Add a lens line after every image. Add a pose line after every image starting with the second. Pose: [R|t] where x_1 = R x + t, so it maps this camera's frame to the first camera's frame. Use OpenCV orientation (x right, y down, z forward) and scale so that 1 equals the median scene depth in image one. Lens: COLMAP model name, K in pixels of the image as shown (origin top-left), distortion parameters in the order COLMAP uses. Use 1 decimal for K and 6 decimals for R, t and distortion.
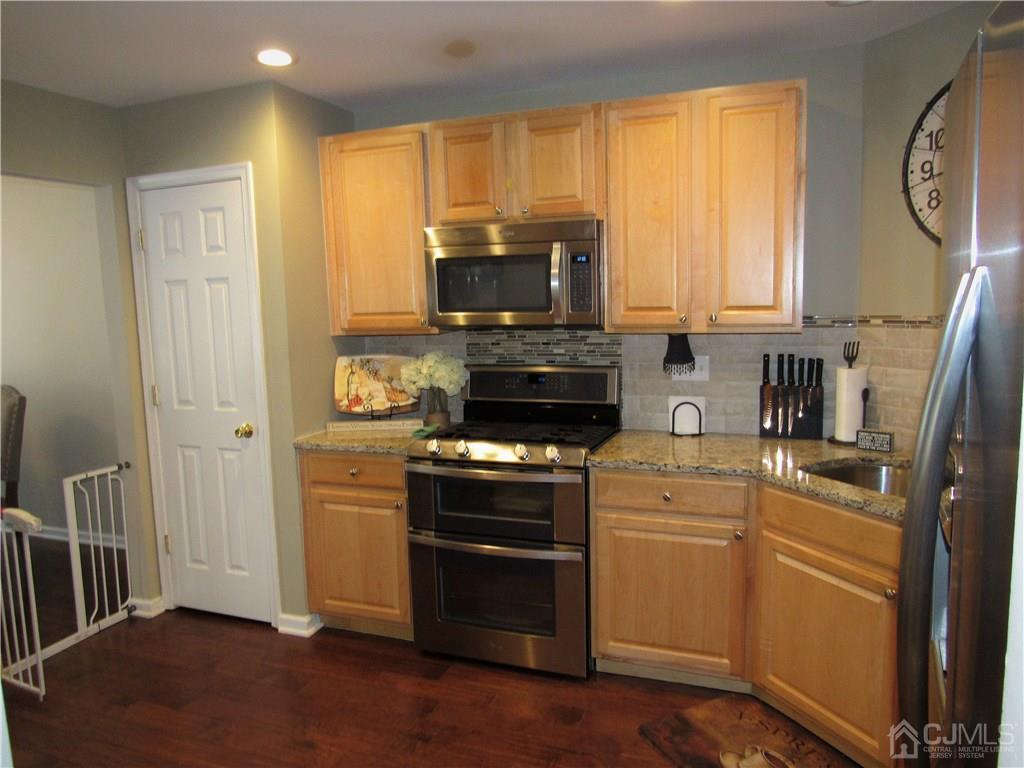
lens RADIAL K [[731.8, 0, 511.7], [0, 731.8, 384.9], [0, 0, 1]] dist [-0.033741, -0.003299]
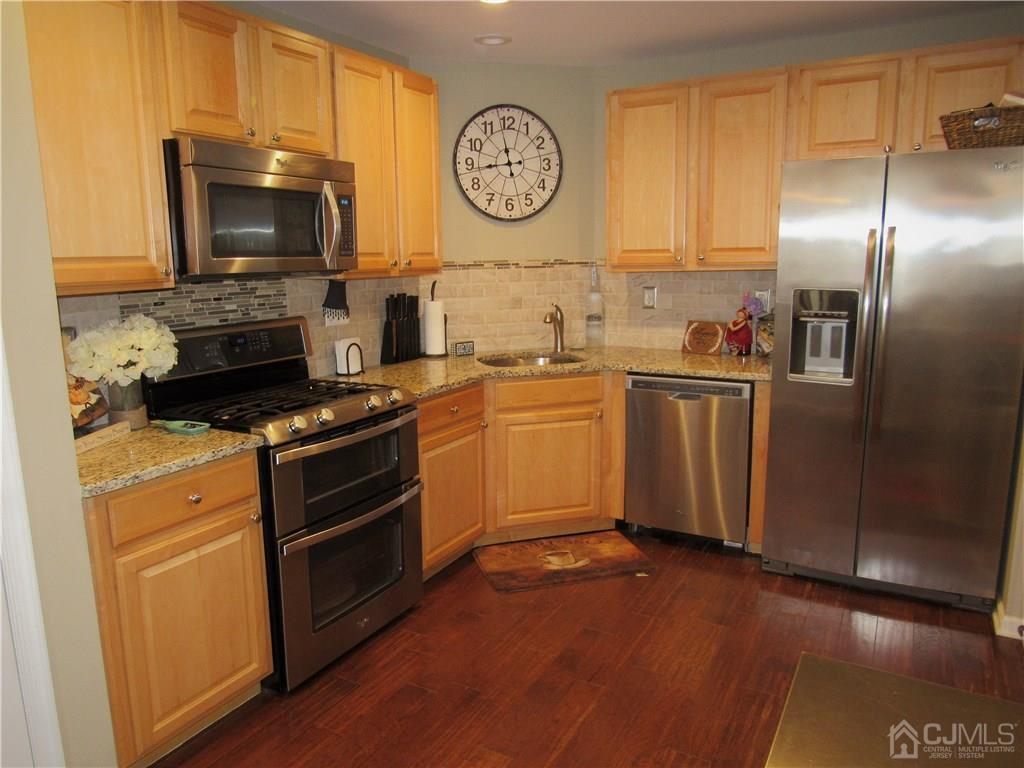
lens RADIAL K [[731.8, 0, 511.1], [0, 731.8, 380.3], [0, 0, 1]] dist [-0.033741, -0.003299]
pose [[0.130486, -0.145983, 0.980644, -0.803802], [0.129413, 0.983146, 0.129135, -0.032047], [-0.982968, 0.110058, 0.147179, 0.613135]]
